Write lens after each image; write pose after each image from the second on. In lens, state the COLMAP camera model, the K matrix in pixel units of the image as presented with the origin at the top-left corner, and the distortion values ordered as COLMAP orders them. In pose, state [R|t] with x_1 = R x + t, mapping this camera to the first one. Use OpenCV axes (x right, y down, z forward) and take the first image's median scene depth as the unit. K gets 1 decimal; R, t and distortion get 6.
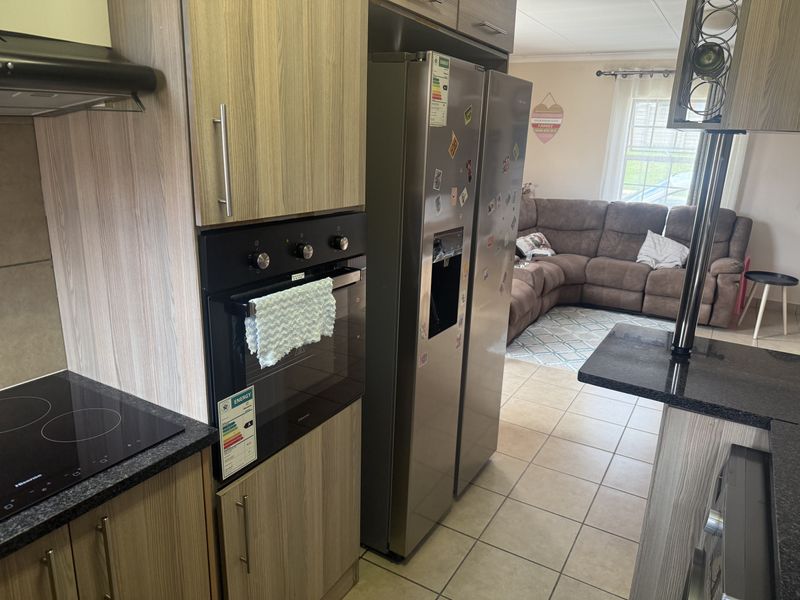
lens RADIAL K [[564.4, 0, 400.0], [0, 564.4, 300.0], [0, 0, 1]] dist [0.108978, -0.164011]
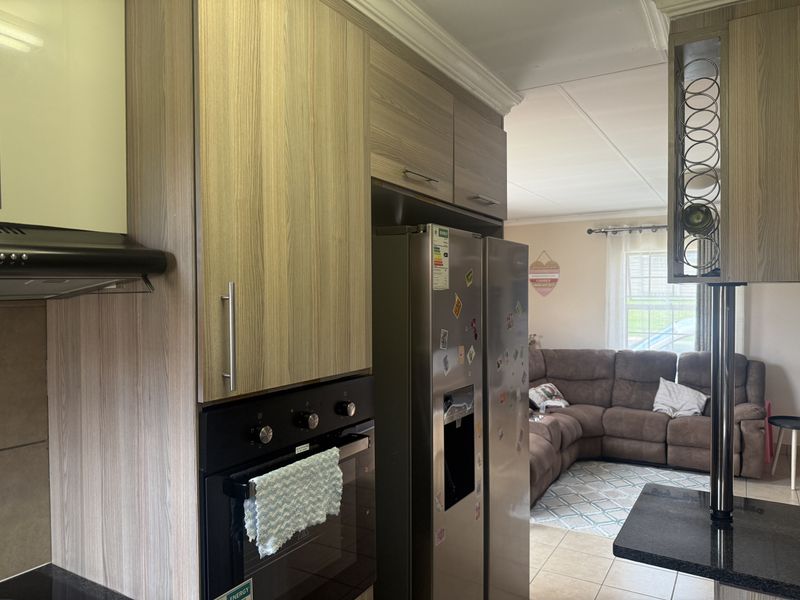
lens RADIAL K [[564.9, 0, 400.0], [0, 564.9, 300.0], [0, 0, 1]] dist [0.070477, -0.081352]
pose [[0.999106, -0.041240, -0.009336, 0.001213], [0.037290, 0.963458, -0.265251, -0.020637], [0.019934, 0.264666, 0.964134, 0.022726]]
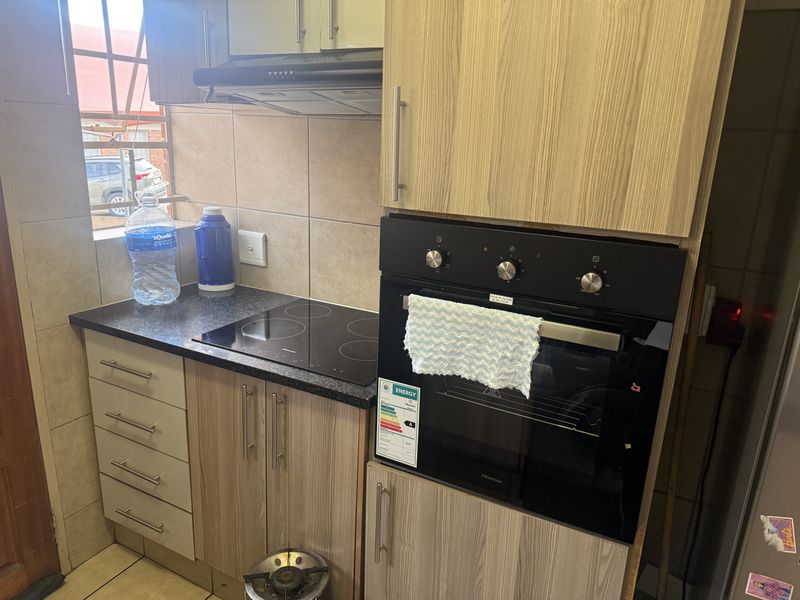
lens RADIAL K [[564.4, 0, 400.0], [0, 564.4, 300.0], [0, 0, 1]] dist [0.108978, -0.164011]
pose [[0.042822, 0.247792, -0.967866, 0.518603], [-0.310761, 0.924003, 0.222813, -0.155278], [0.949523, 0.291234, 0.116572, 0.699176]]
